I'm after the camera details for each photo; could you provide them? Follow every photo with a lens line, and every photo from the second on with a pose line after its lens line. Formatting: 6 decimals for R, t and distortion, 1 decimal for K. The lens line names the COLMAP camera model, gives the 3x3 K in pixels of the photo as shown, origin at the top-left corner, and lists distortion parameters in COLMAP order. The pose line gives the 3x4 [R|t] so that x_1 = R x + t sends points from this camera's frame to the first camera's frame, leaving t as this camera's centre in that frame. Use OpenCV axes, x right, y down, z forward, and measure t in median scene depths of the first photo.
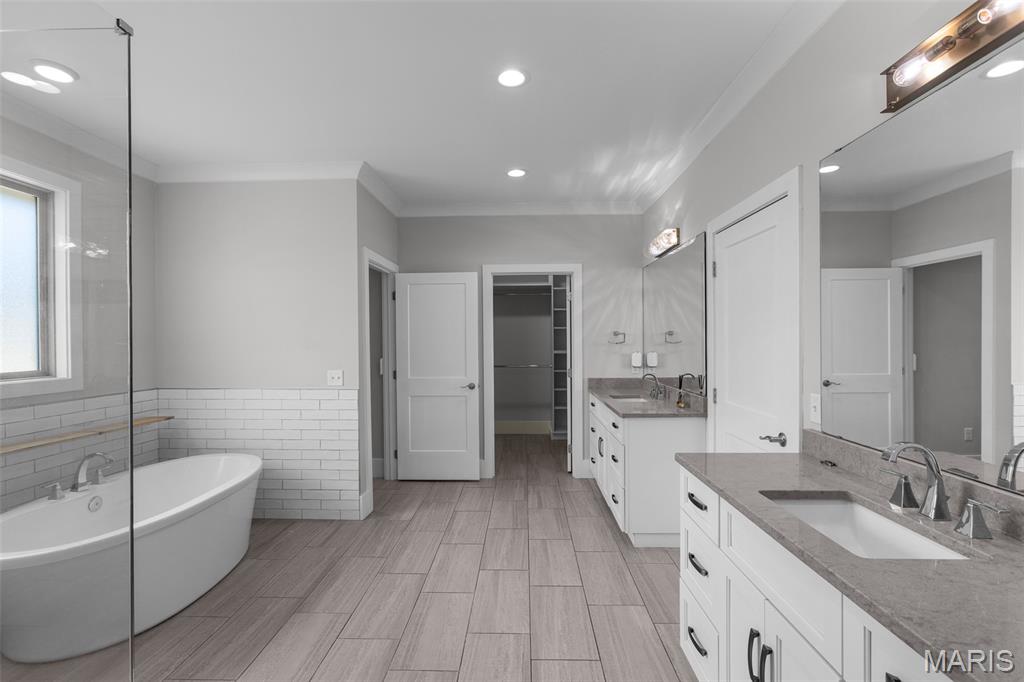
lens RADIAL K [[461.0, 0, 511.8], [0, 461.0, 341.5], [0, 0, 1]] dist [0.002926, 0.001310]
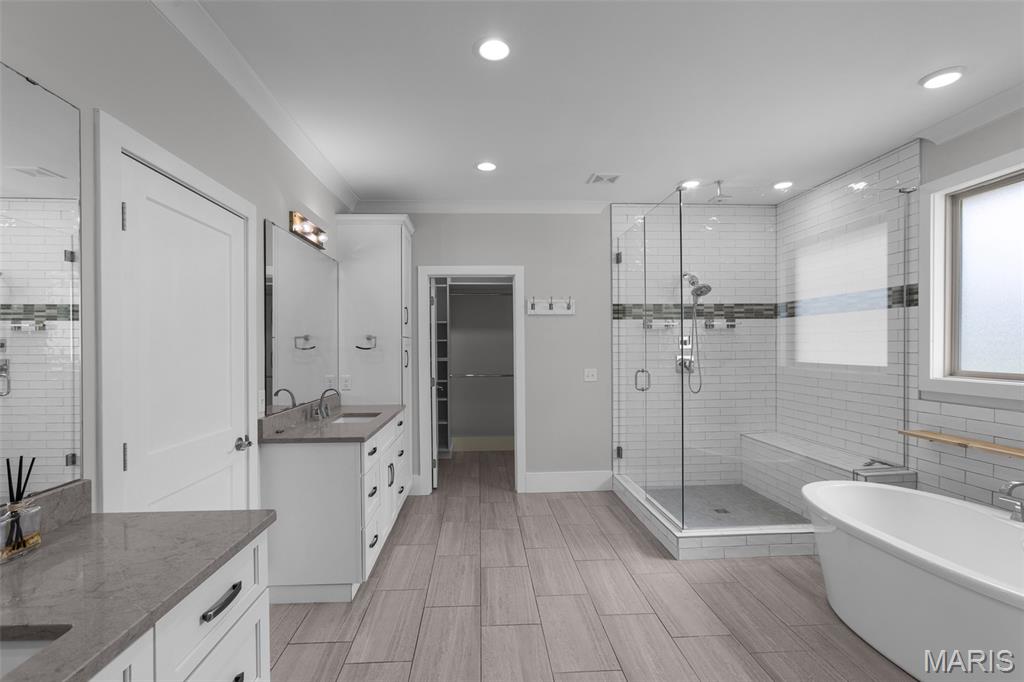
lens RADIAL K [[461.0, 0, 510.1], [0, 461.0, 346.0], [0, 0, 1]] dist [0.002926, 0.001310]
pose [[-0.995408, 0.012720, -0.094874, 0.061124], [0.012297, 0.999912, 0.005046, -0.007592], [0.094930, 0.003856, -0.995476, 1.911370]]
